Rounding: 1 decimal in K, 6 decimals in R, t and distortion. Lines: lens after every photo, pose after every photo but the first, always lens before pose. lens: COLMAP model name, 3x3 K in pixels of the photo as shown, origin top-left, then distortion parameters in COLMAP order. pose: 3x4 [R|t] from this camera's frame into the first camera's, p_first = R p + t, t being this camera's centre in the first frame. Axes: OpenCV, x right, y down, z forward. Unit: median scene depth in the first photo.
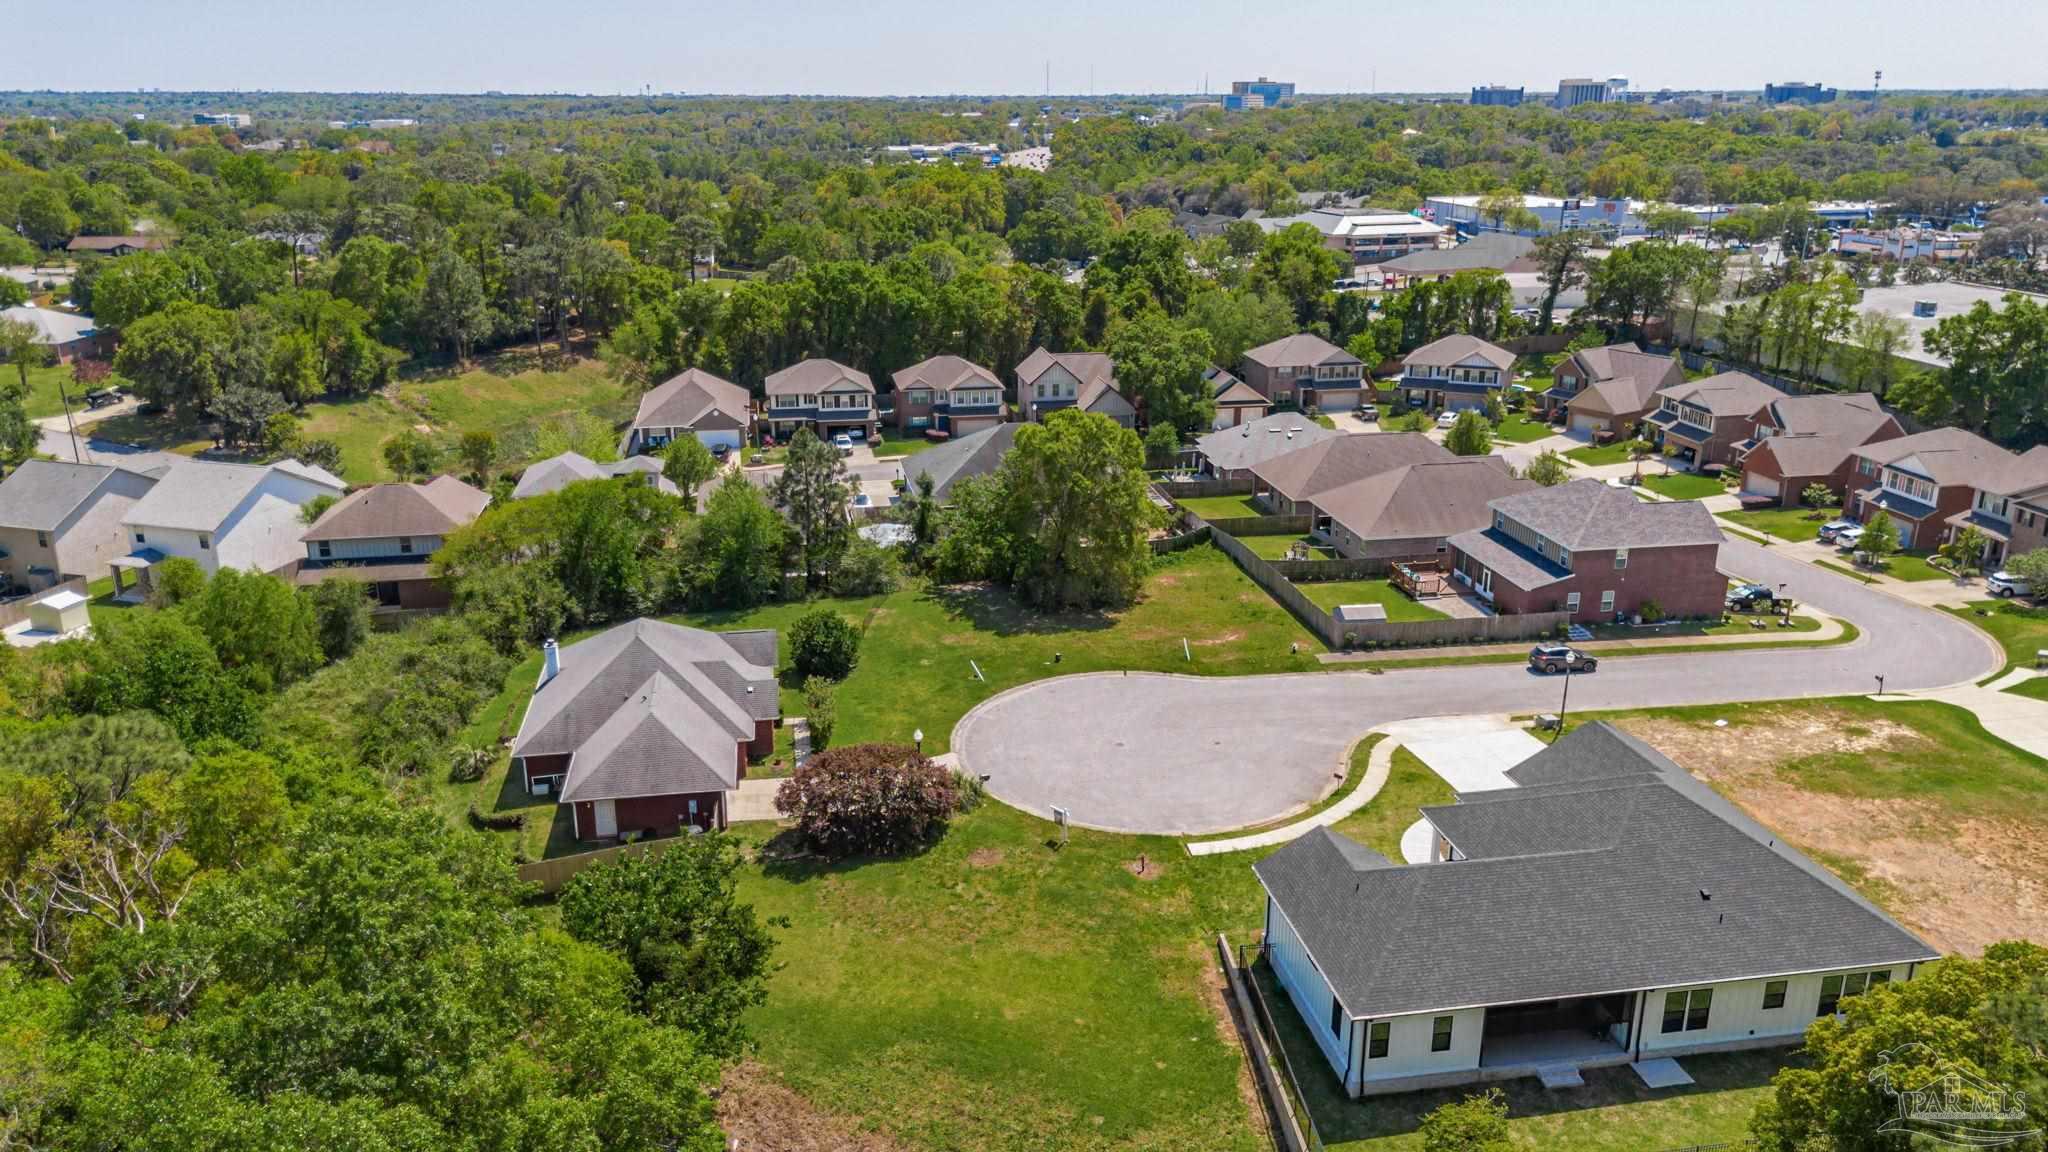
lens RADIAL K [[1466.7, 0, 1017.0], [0, 1466.7, 577.0], [0, 0, 1]] dist [0.069838, -0.084811]
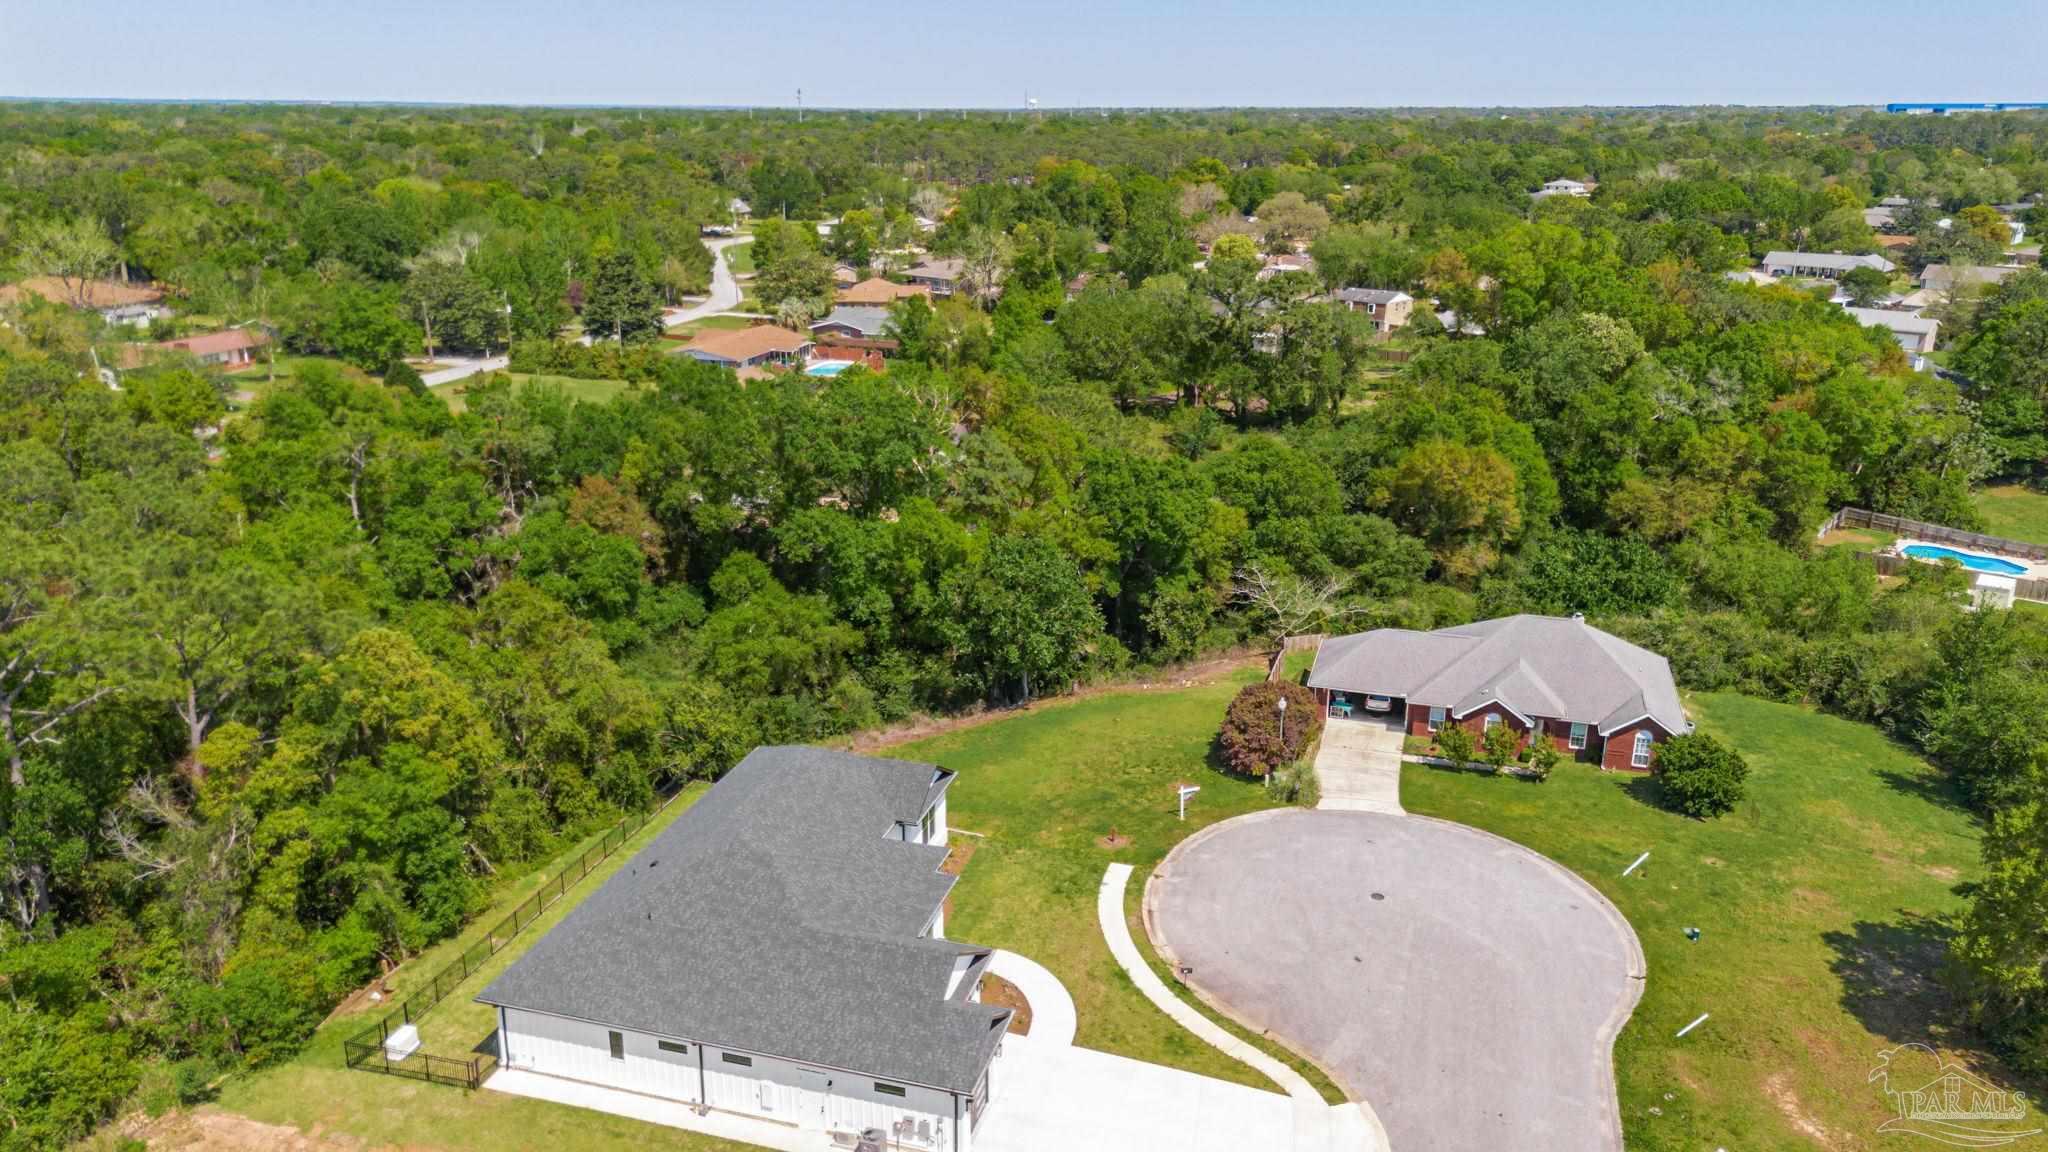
lens RADIAL K [[1452.4, 0, 1027.5], [0, 1452.4, 581.7], [0, 0, 1]] dist [0.069230, -0.089563]
pose [[-0.437529, 0.275690, -0.855899, 0.445023], [-0.280462, 0.862519, 0.421192, -0.181860], [0.854348, 0.424331, -0.300056, 0.543678]]
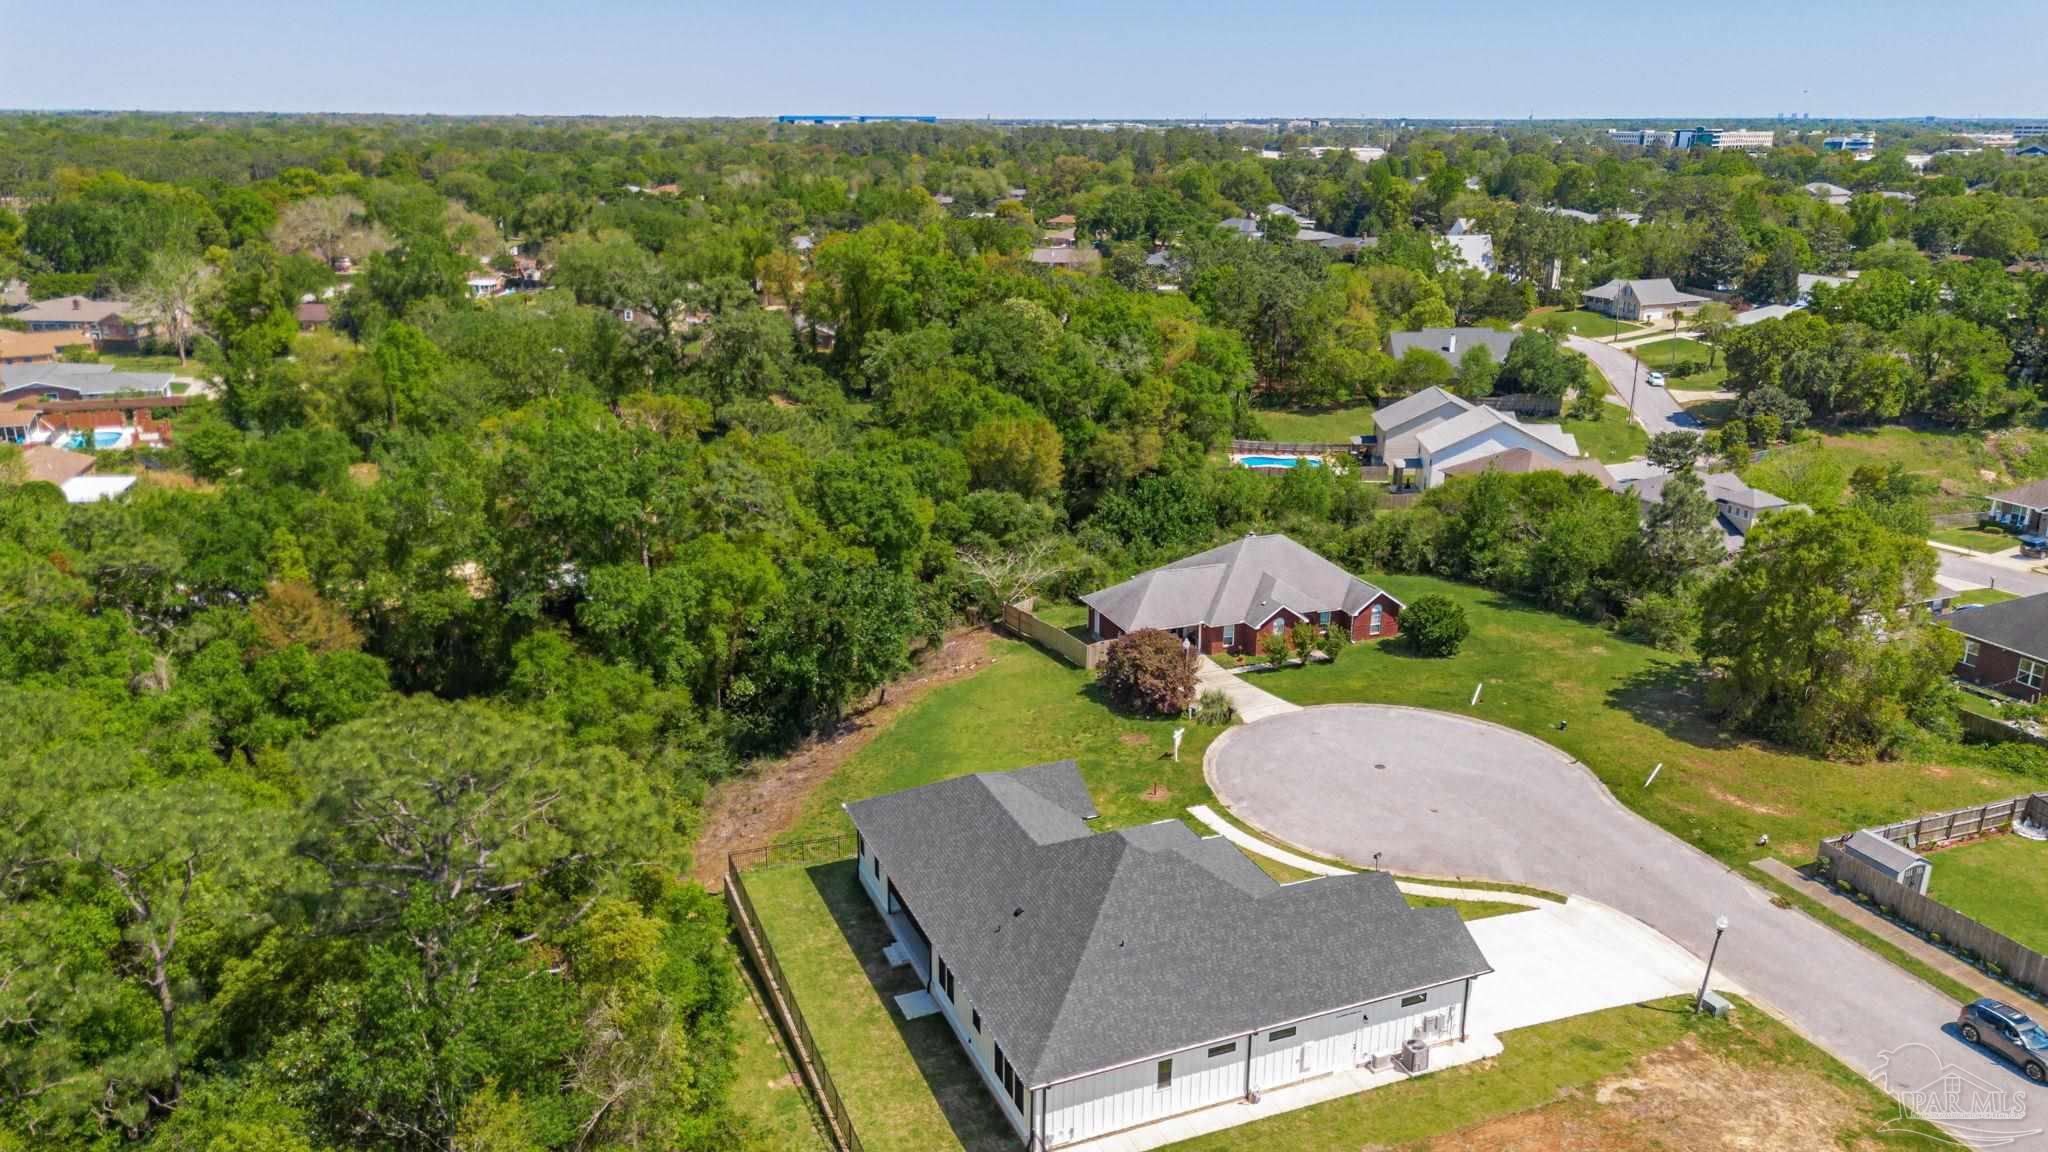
lens RADIAL K [[1442.5, 0, 1024.0], [0, 1442.5, 576.0], [0, 0, 1]] dist [0.059819, -0.074789]
pose [[0.217106, 0.292909, -0.931165, 0.494014], [-0.303262, 0.926955, 0.220878, -0.083760], [0.927846, 0.234433, 0.290076, 0.243652]]
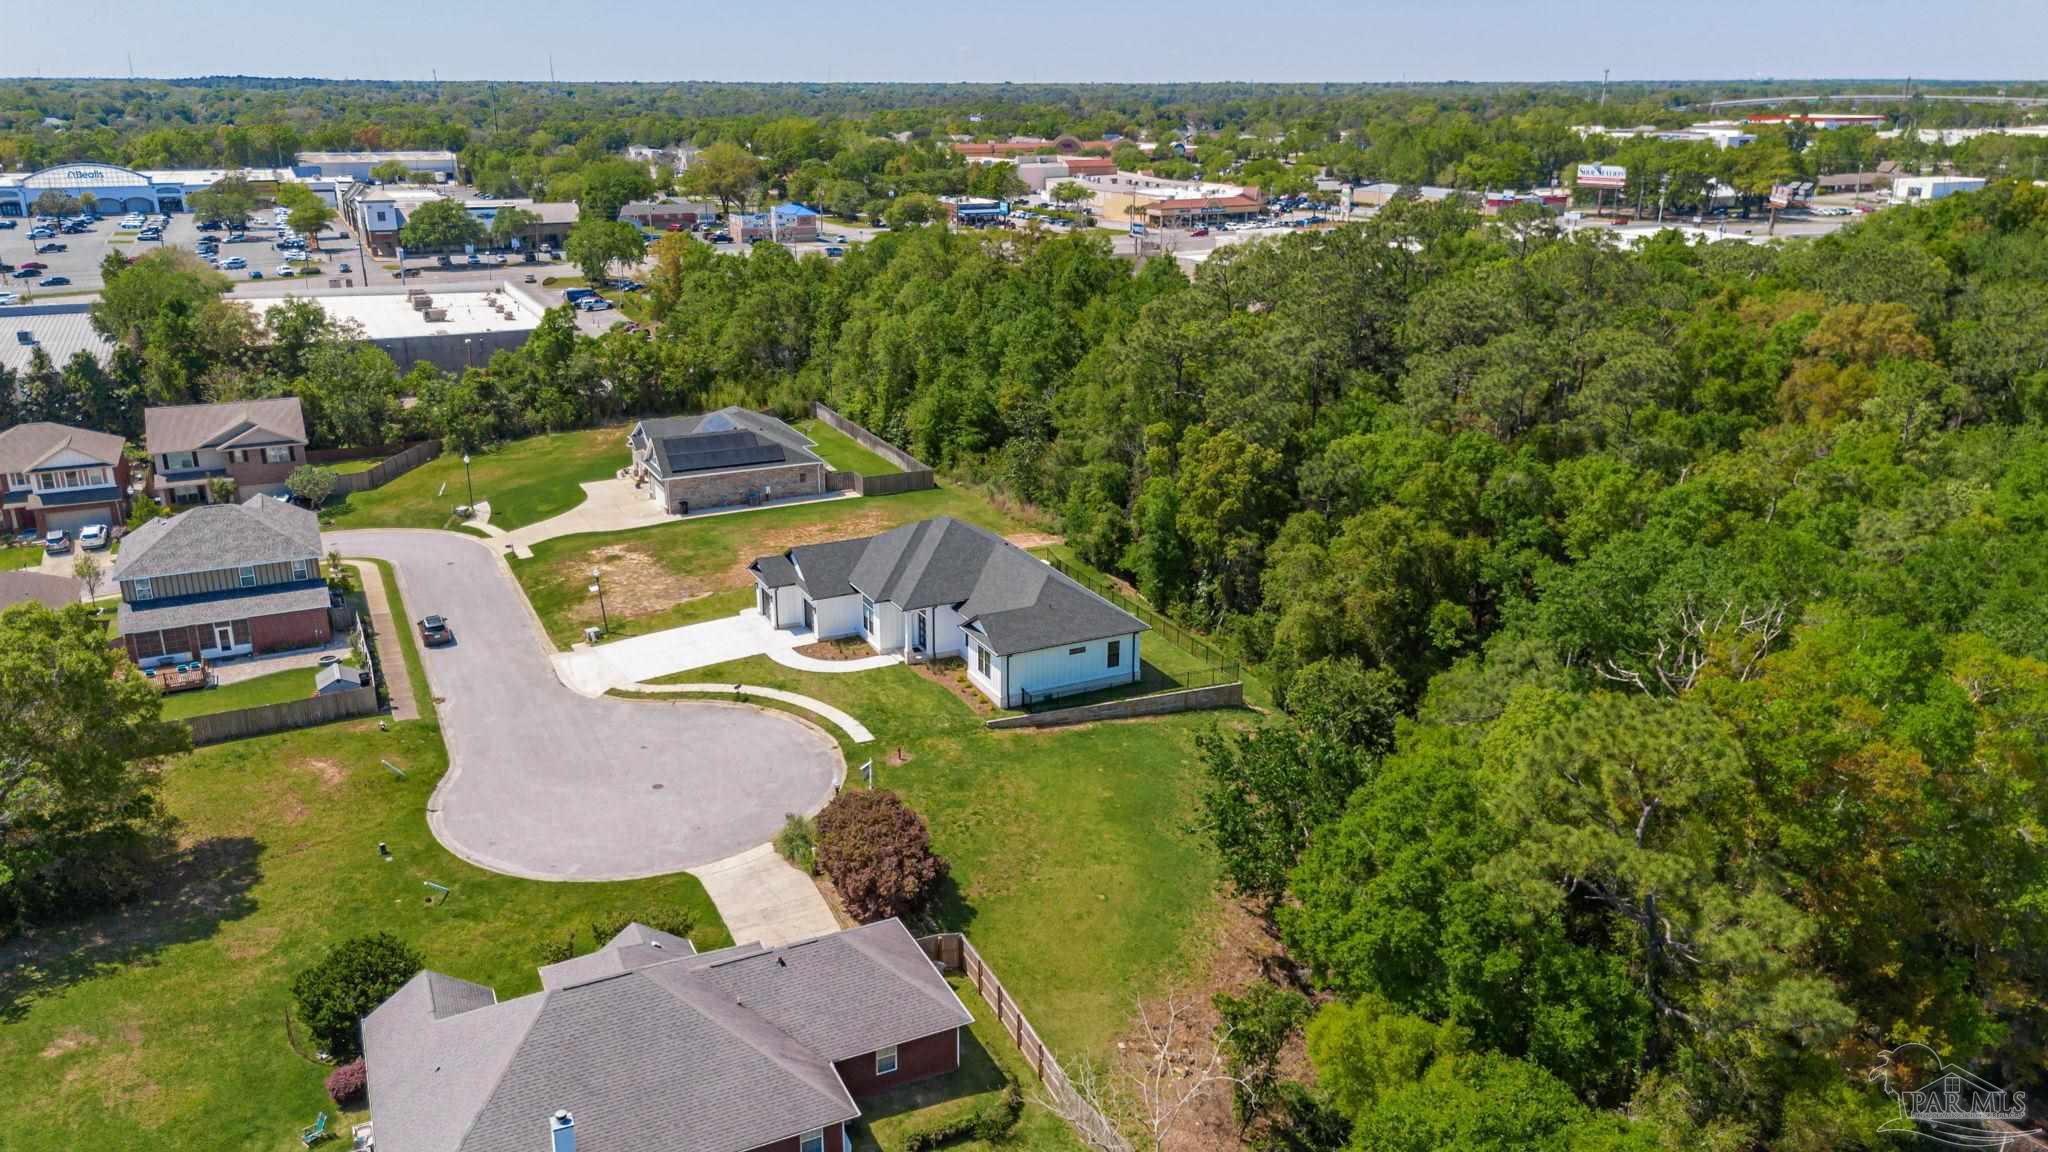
lens RADIAL K [[1466.7, 0, 1017.0], [0, 1466.7, 577.0], [0, 0, 1]] dist [0.069838, -0.084811]
pose [[-0.287765, -0.301187, 0.909108, -0.455237], [0.295077, 0.875196, 0.383355, -0.167406], [-0.911110, 0.378573, -0.162978, 0.482361]]
